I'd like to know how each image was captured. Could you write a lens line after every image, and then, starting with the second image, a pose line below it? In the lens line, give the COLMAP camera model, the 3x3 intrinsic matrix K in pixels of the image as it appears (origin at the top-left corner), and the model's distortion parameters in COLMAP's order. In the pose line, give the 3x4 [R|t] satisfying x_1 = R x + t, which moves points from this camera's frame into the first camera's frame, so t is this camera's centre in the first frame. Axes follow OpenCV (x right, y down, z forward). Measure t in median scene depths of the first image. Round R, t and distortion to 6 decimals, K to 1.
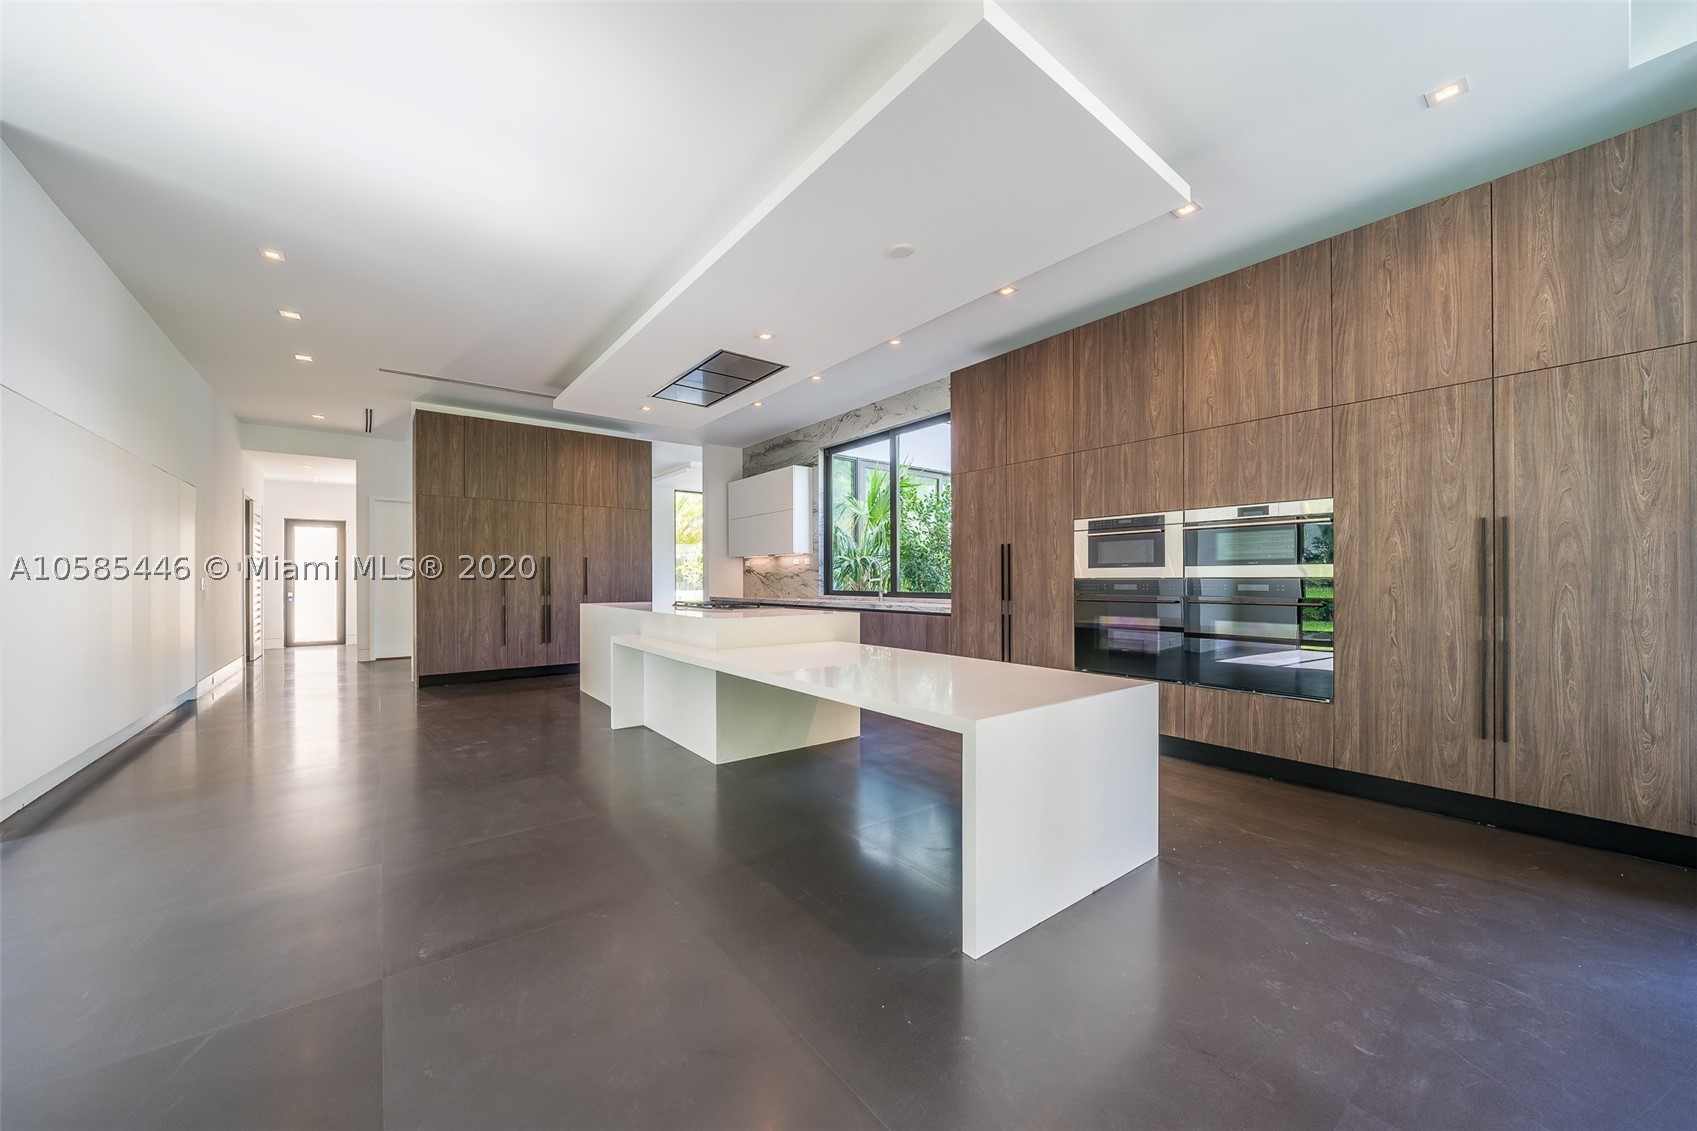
lens RADIAL K [[577.6, 0, 844.8], [0, 577.6, 573.0], [0, 0, 1]] dist [-0.000641, -0.000032]
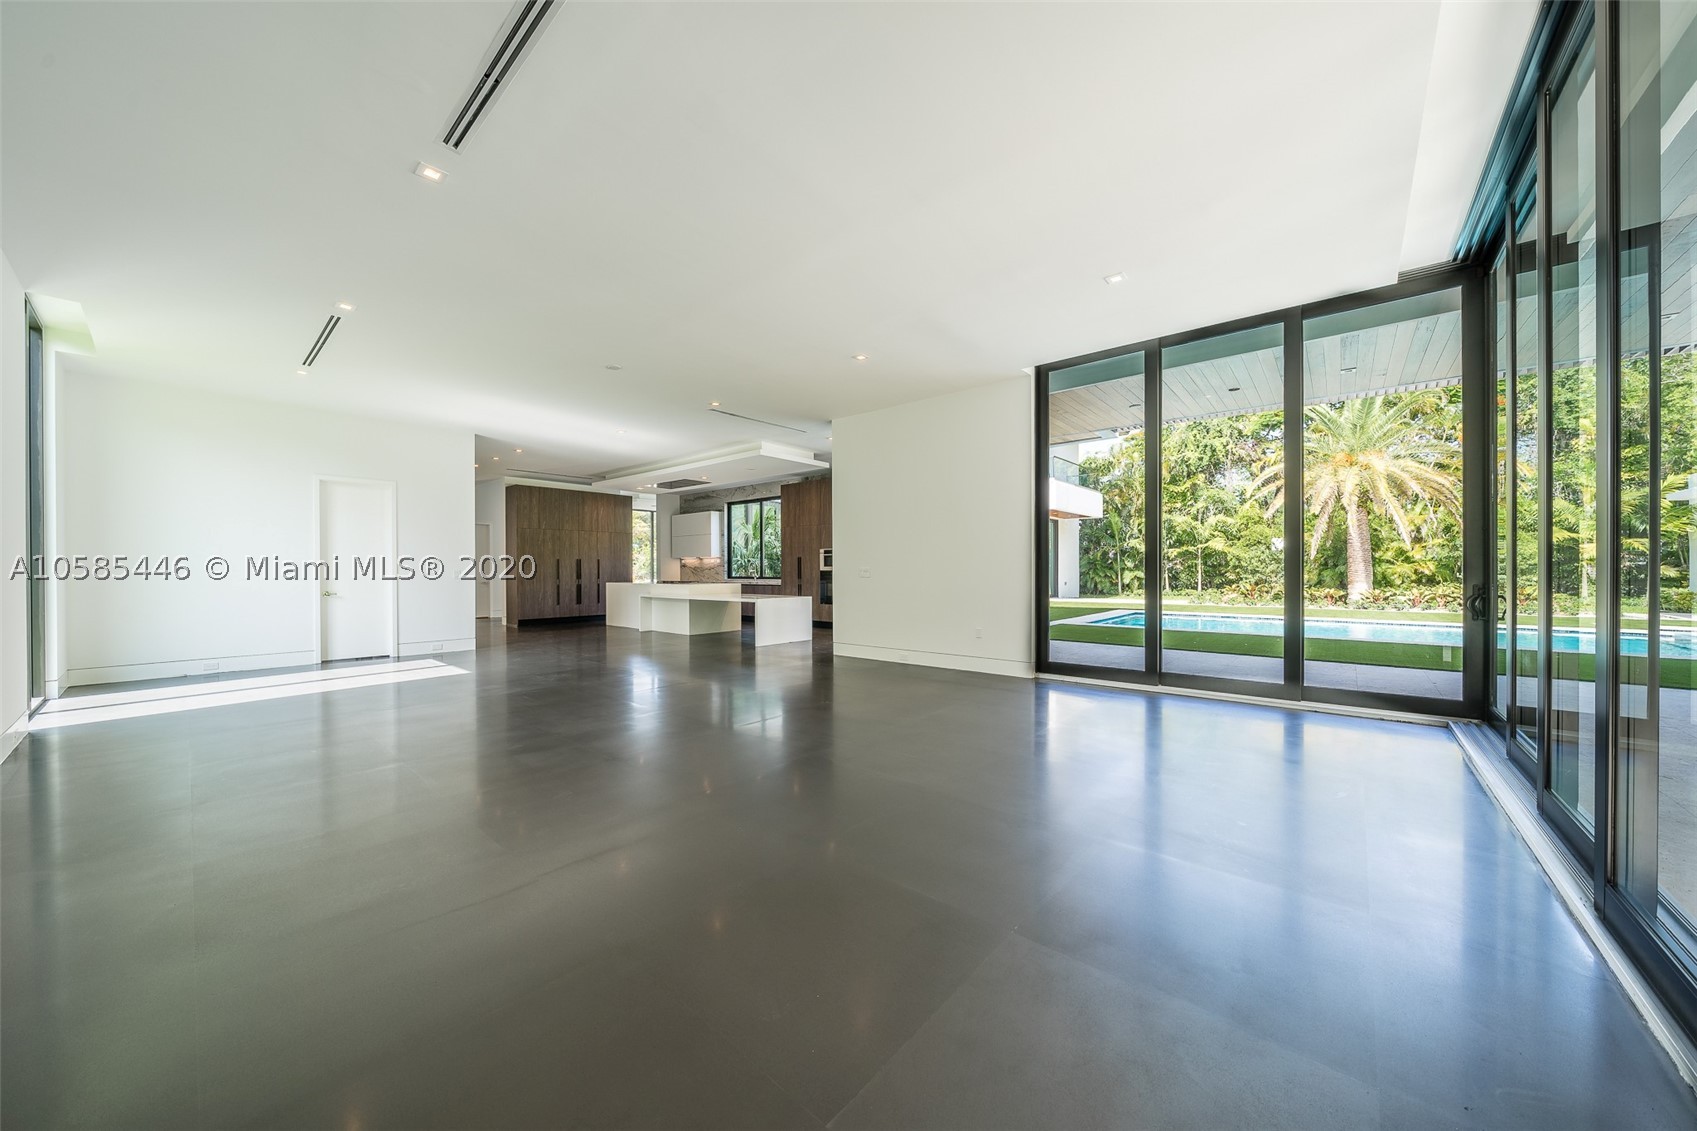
lens RADIAL K [[577.6, 0, 844.8], [0, 577.6, 573.0], [0, 0, 1]] dist [-0.000641, -0.000032]
pose [[0.986759, -0.000492, 0.162190, 0.038482], [-0.001748, 0.999905, 0.013669, -0.008439], [-0.162181, -0.013771, 0.986665, -0.979834]]
